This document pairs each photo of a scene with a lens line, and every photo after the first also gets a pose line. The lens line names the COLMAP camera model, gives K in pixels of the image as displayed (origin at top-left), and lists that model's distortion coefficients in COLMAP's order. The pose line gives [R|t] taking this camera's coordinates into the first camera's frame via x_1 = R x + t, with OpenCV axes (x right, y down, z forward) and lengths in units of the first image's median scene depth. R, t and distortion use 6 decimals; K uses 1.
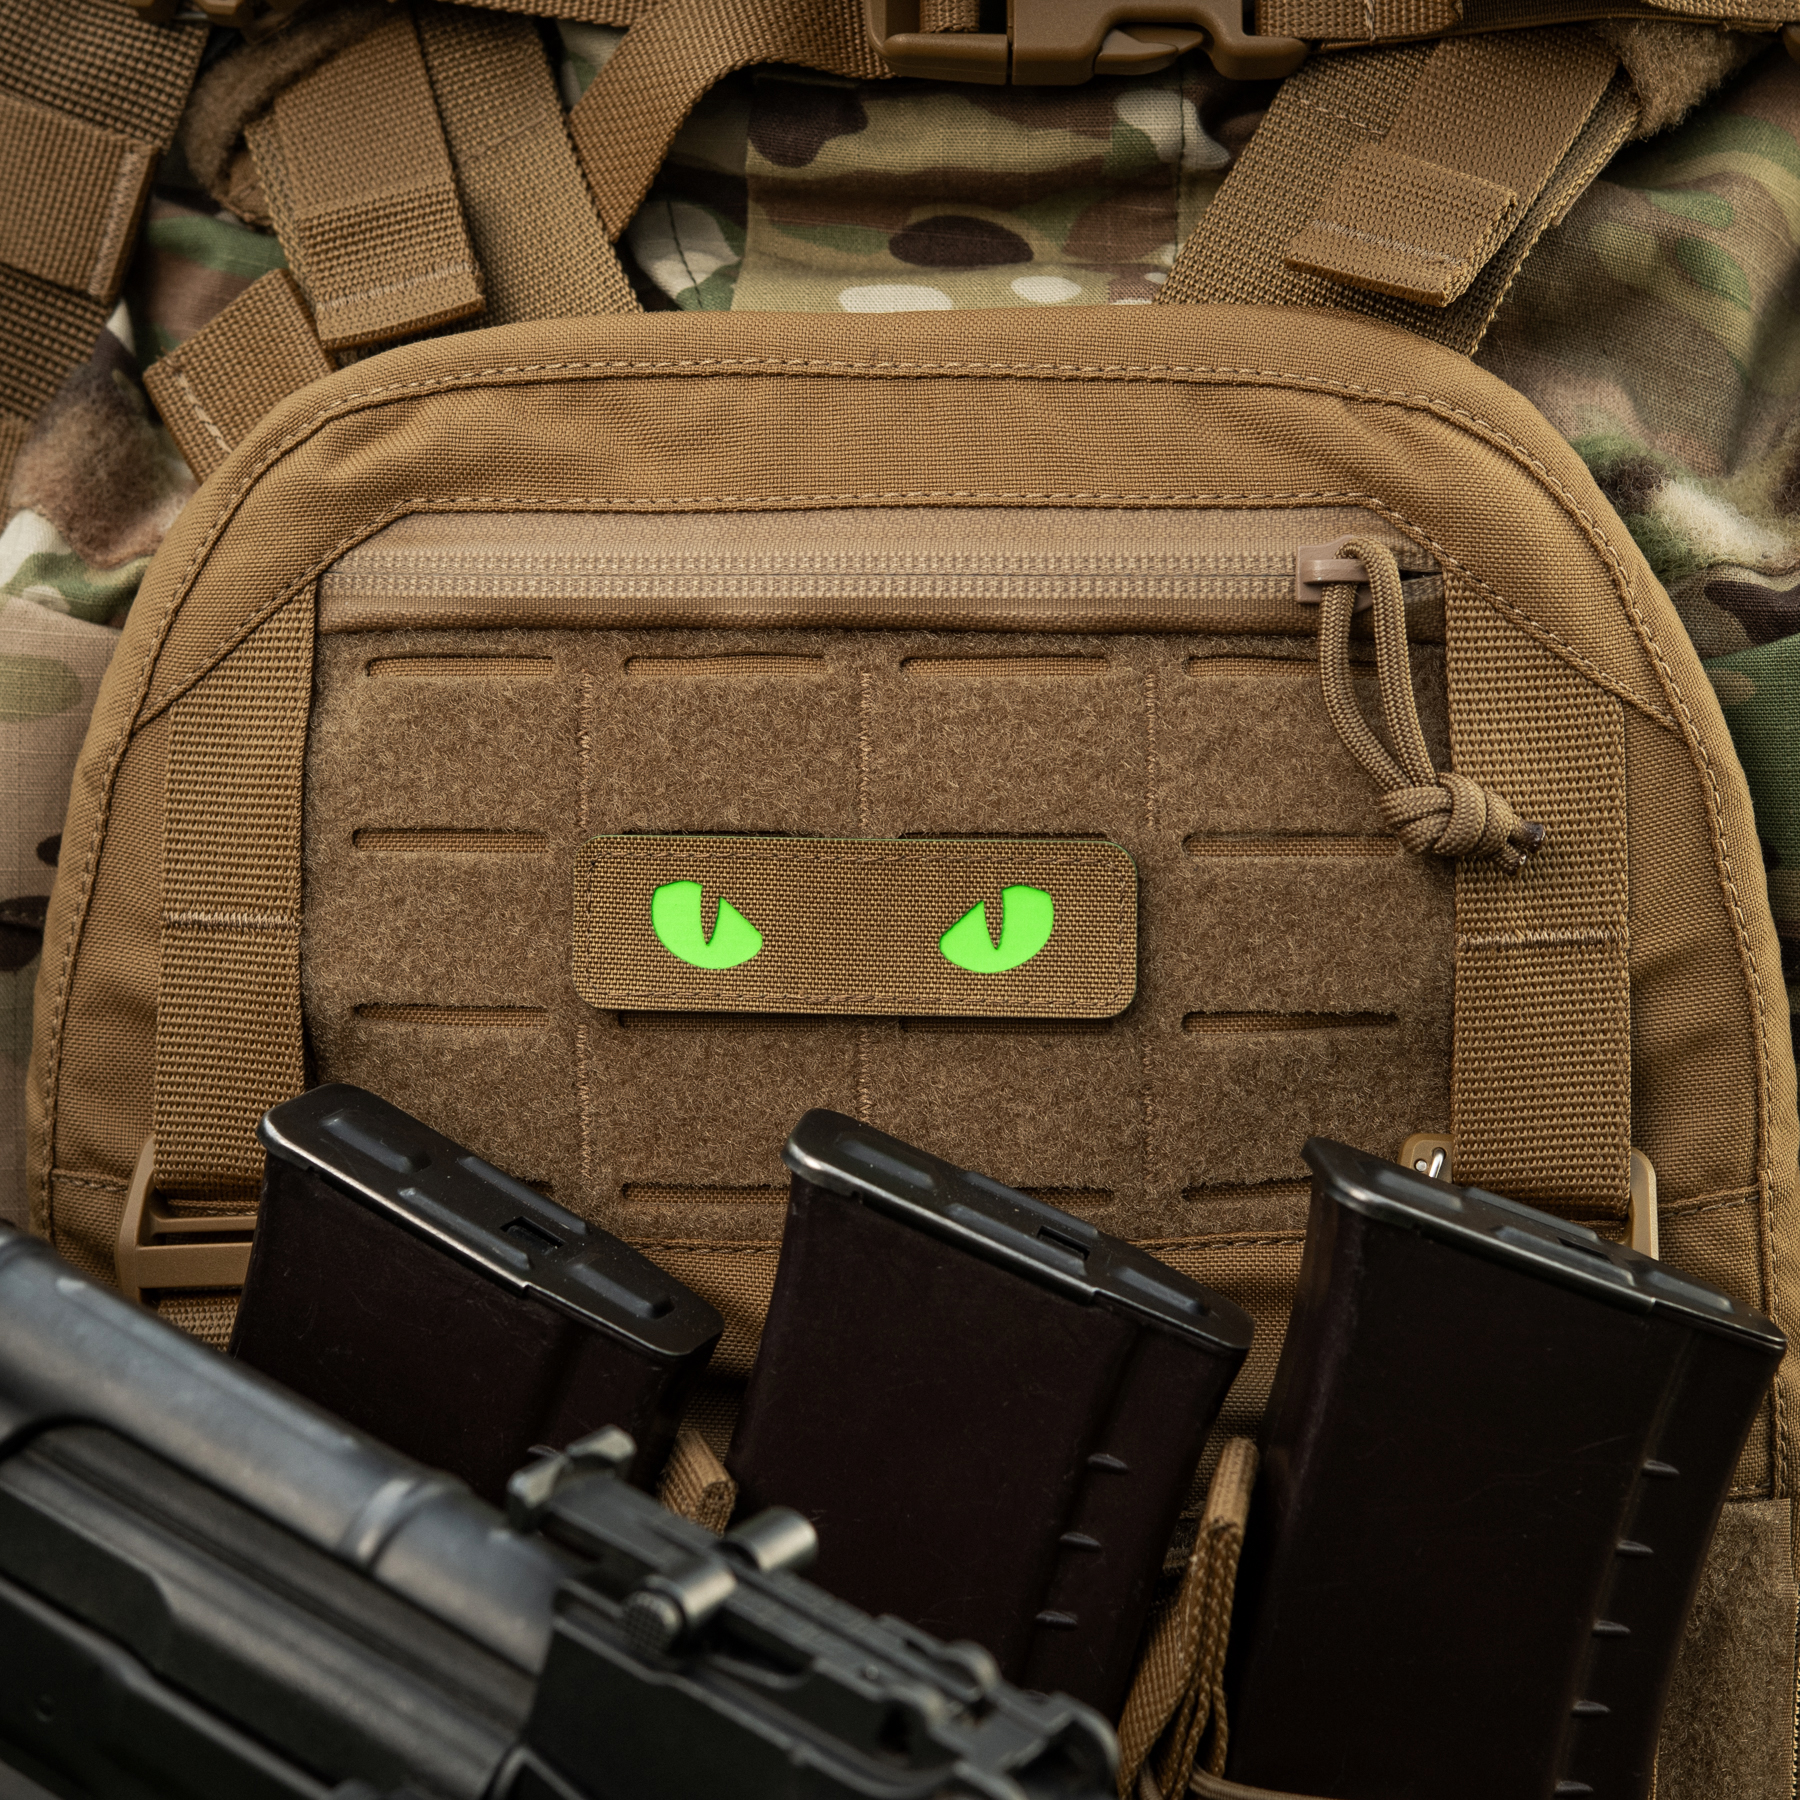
lens RADIAL K [[4858.6, 0, 765.9], [0, 4858.6, 875.0], [0, 0, 1]] dist [-0.061524, 0.831239]
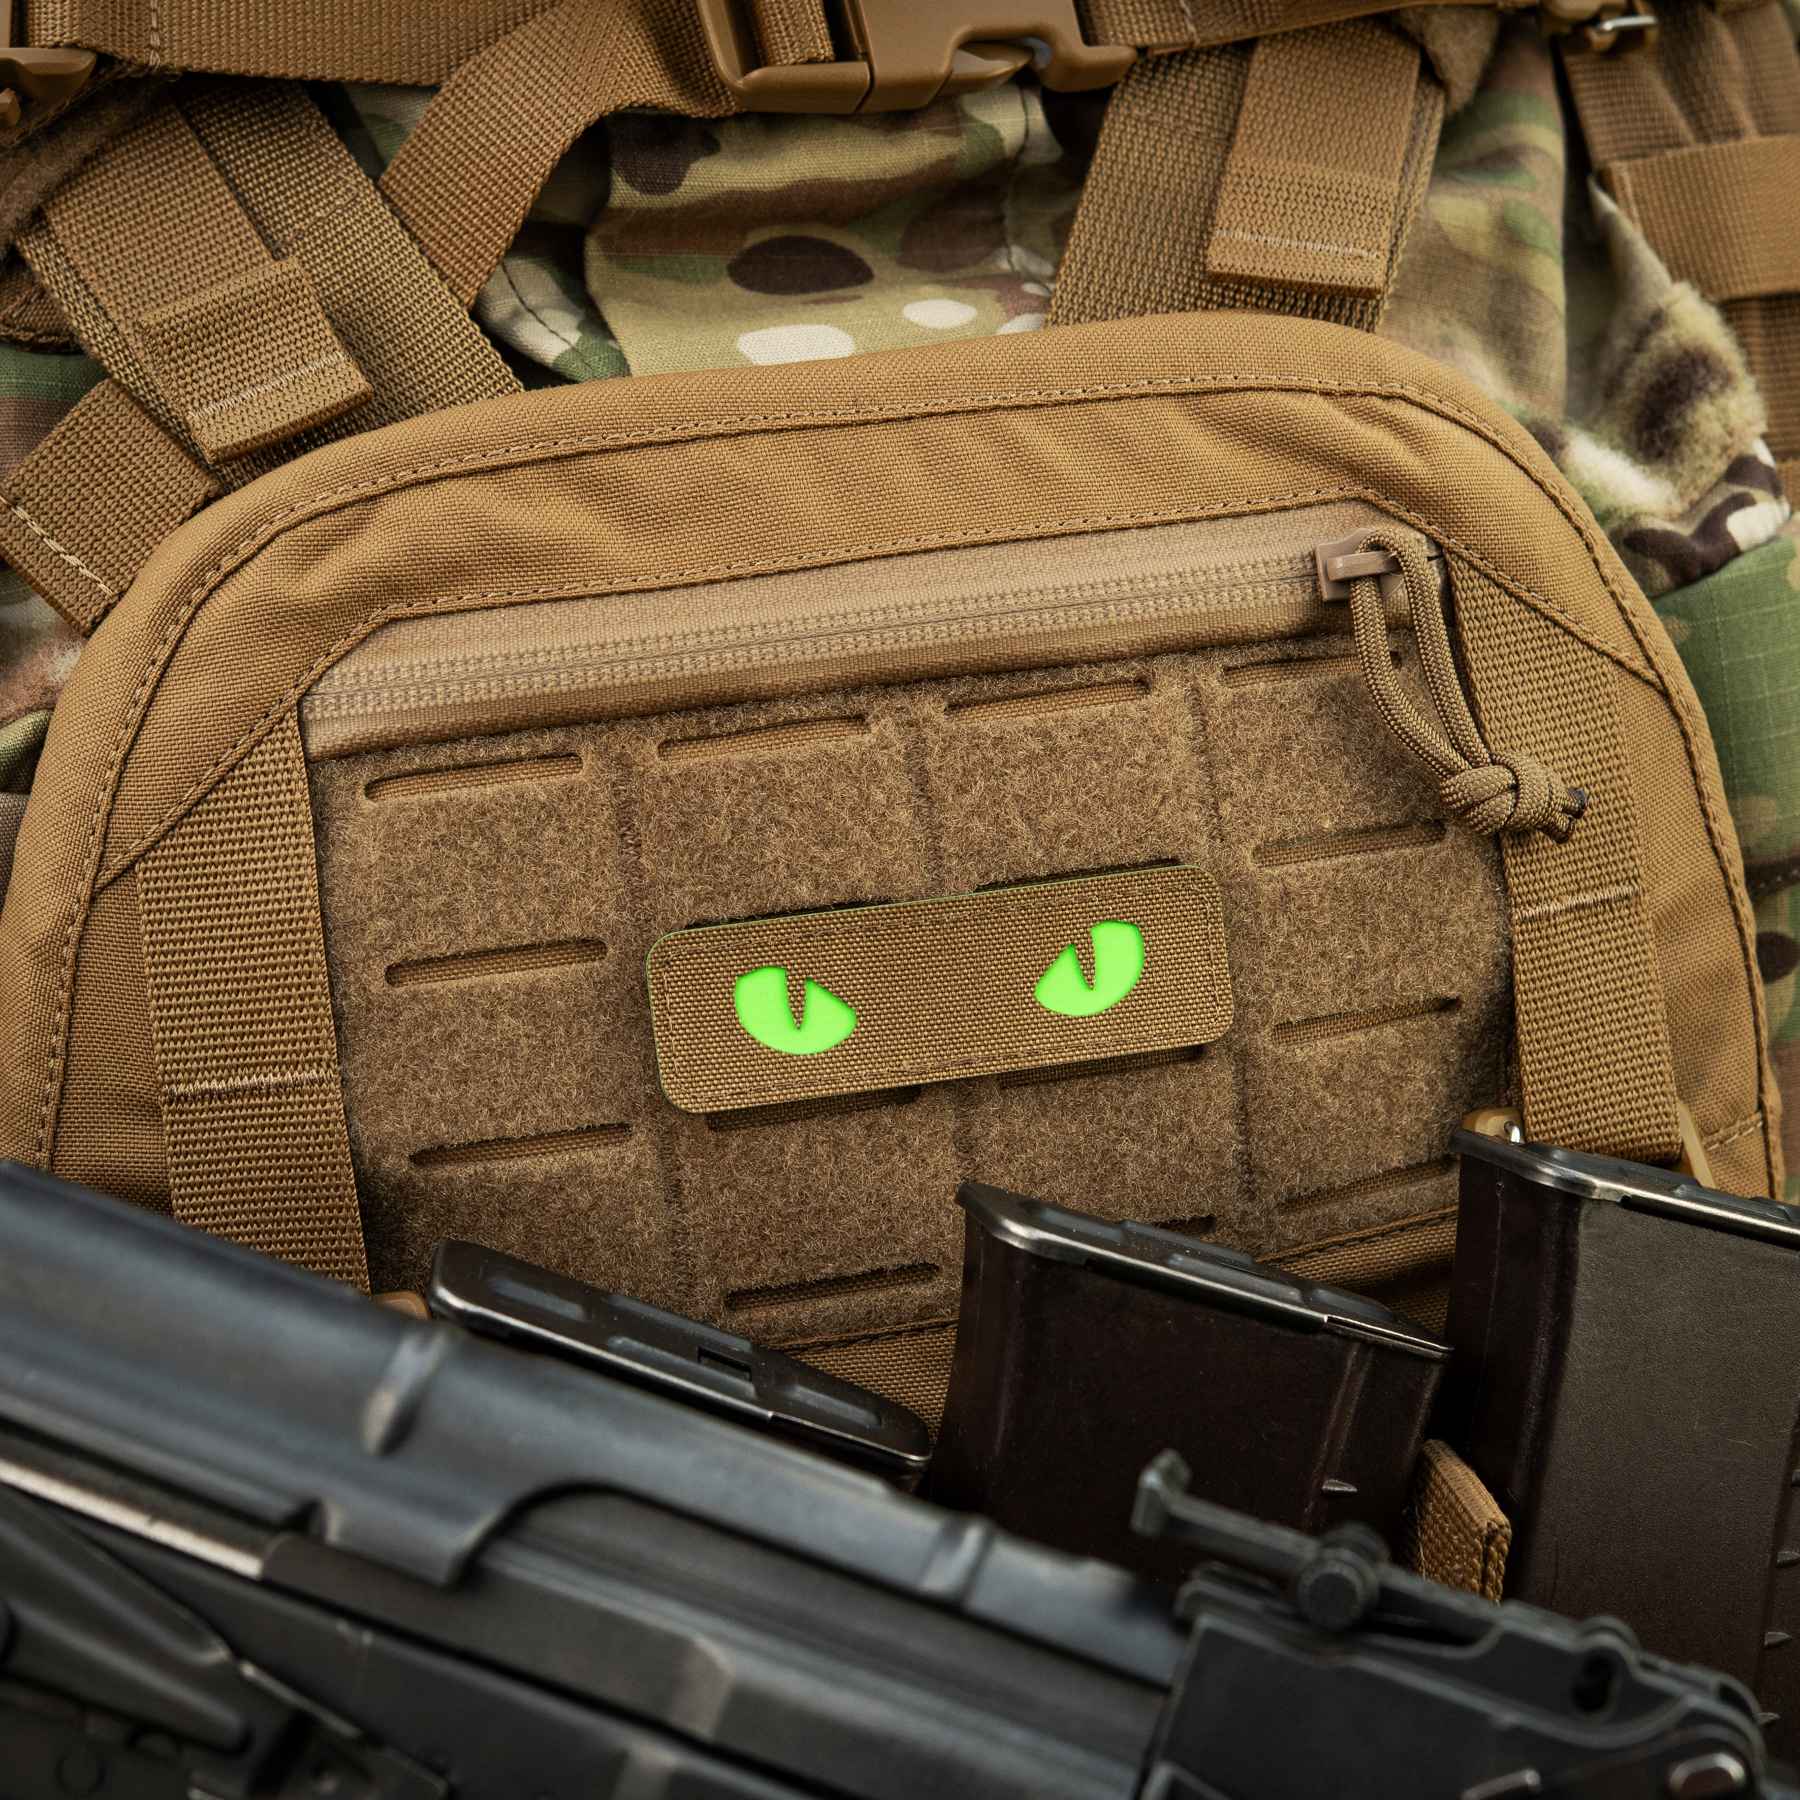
lens RADIAL K [[4858.6, 0, 765.9], [0, 4858.6, 875.0], [0, 0, 1]] dist [-0.061524, 0.831239]
pose [[0.928210, -0.135551, 0.346486, -0.344066], [0.139542, 0.990124, 0.013532, -0.029560], [-0.344898, 0.035789, 0.937957, 0.105999]]
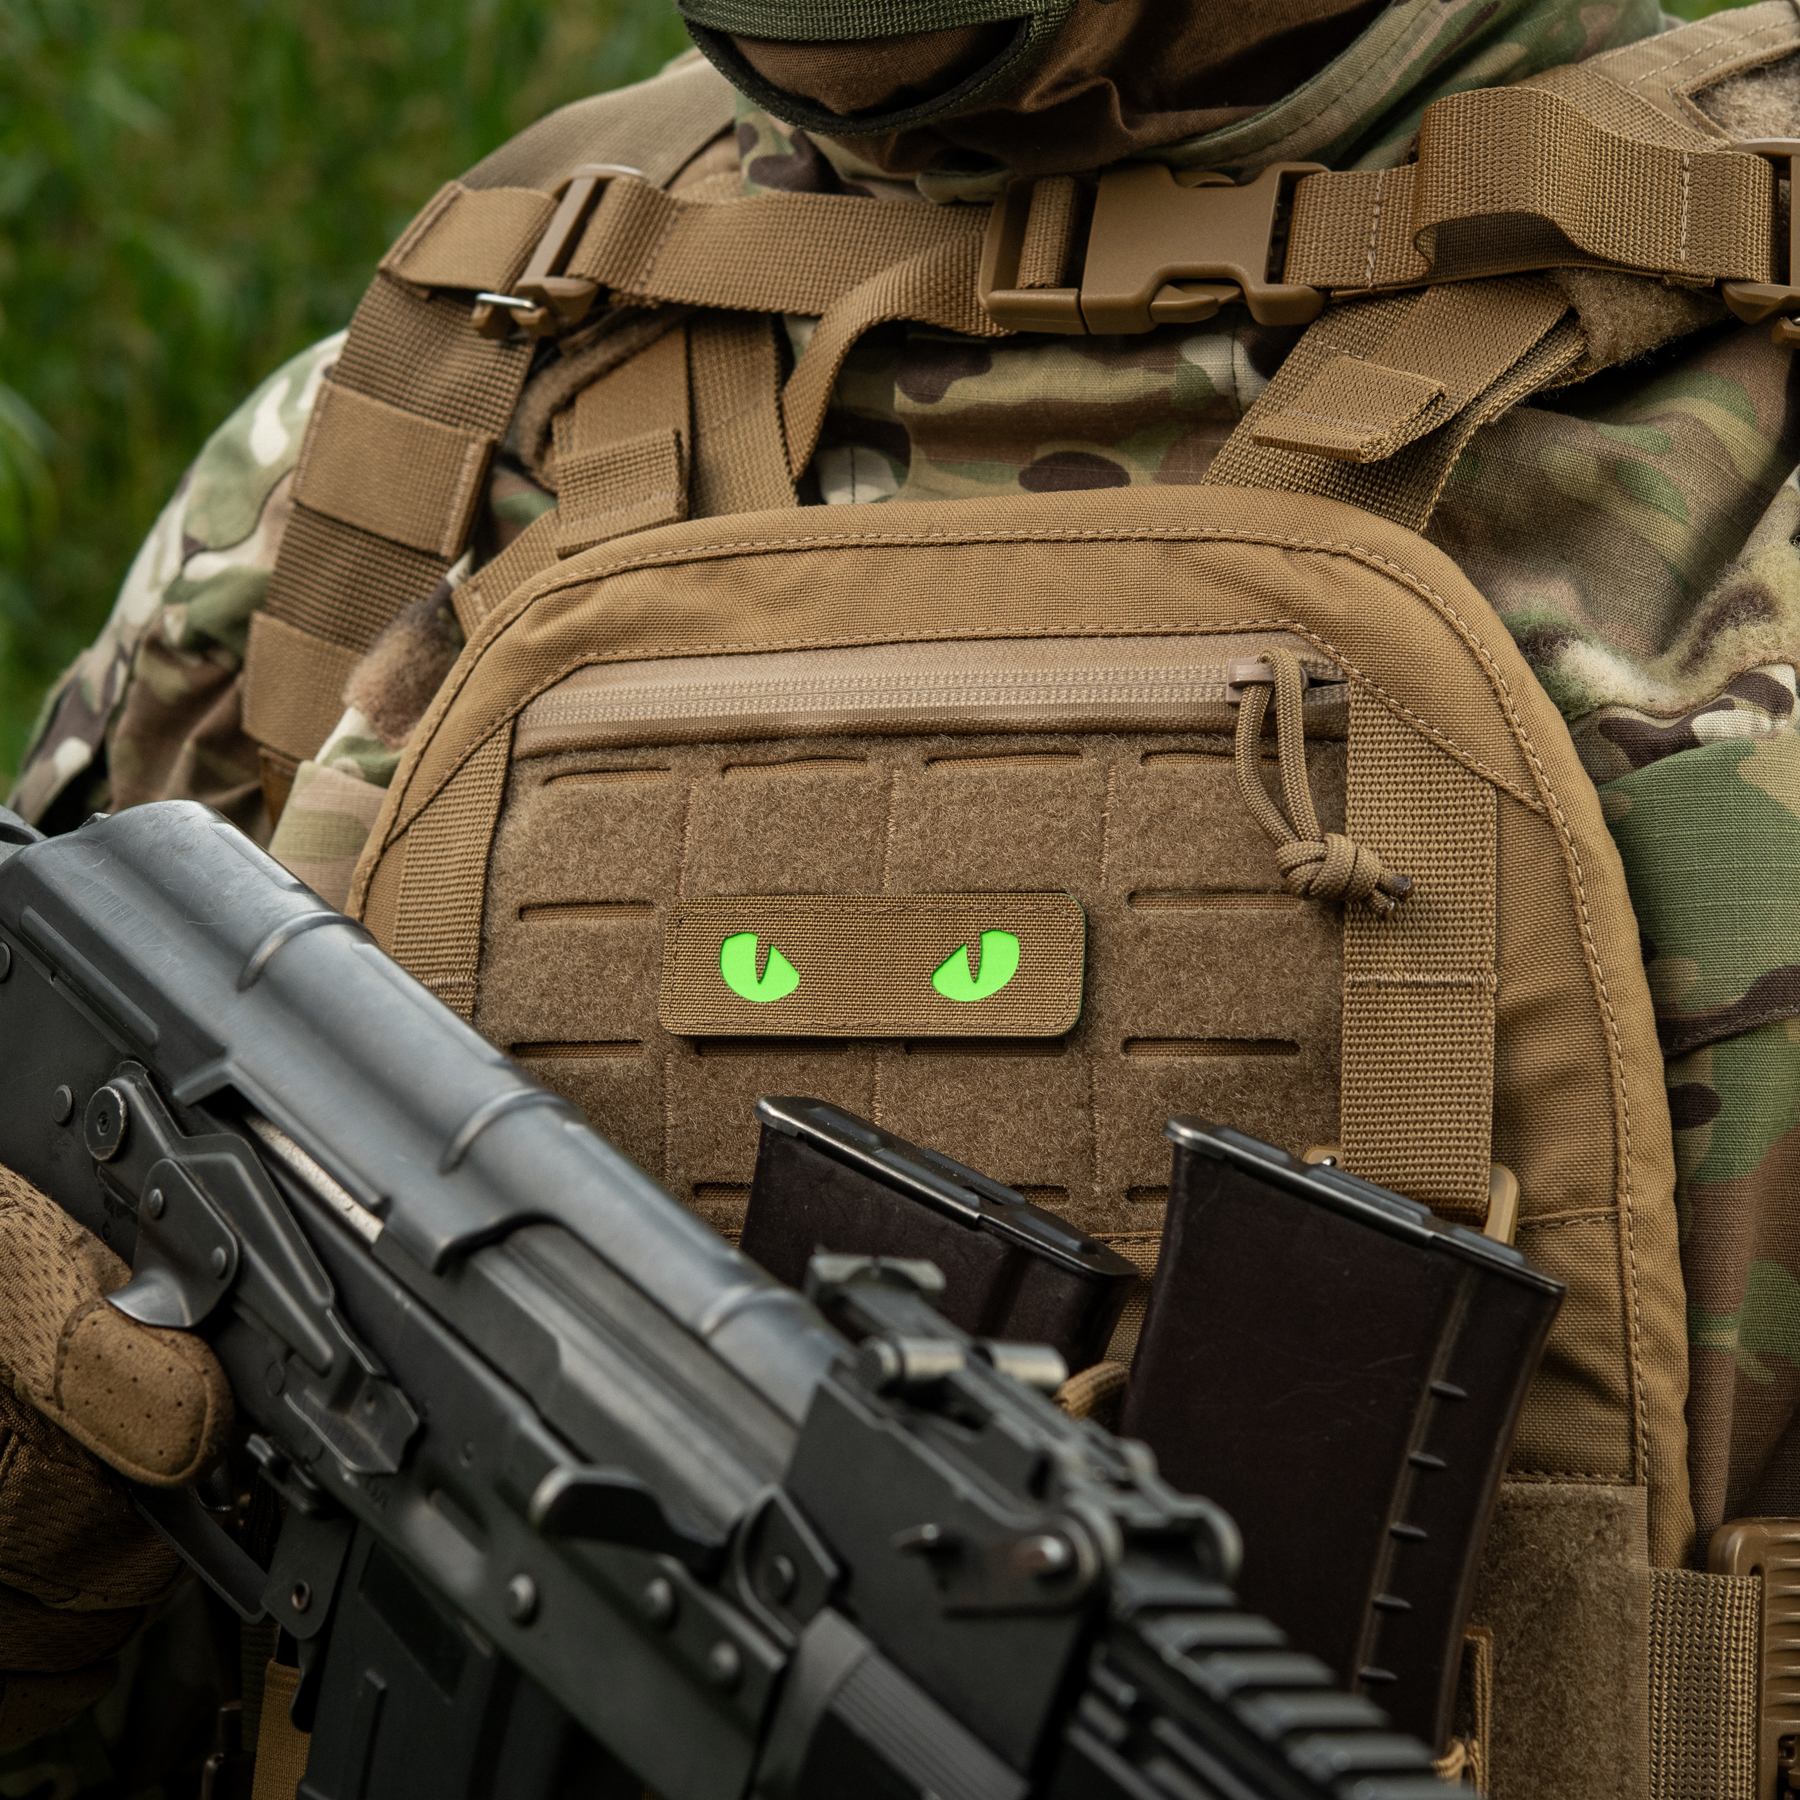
lens RADIAL K [[4858.6, 0, 765.9], [0, 4858.6, 875.0], [0, 0, 1]] dist [-0.061524, 0.831239]
pose [[0.957077, 0.009605, -0.289674, 0.346868], [-0.070077, 0.977466, -0.199123, 0.233083], [0.281233, 0.210876, 0.936183, -0.162178]]
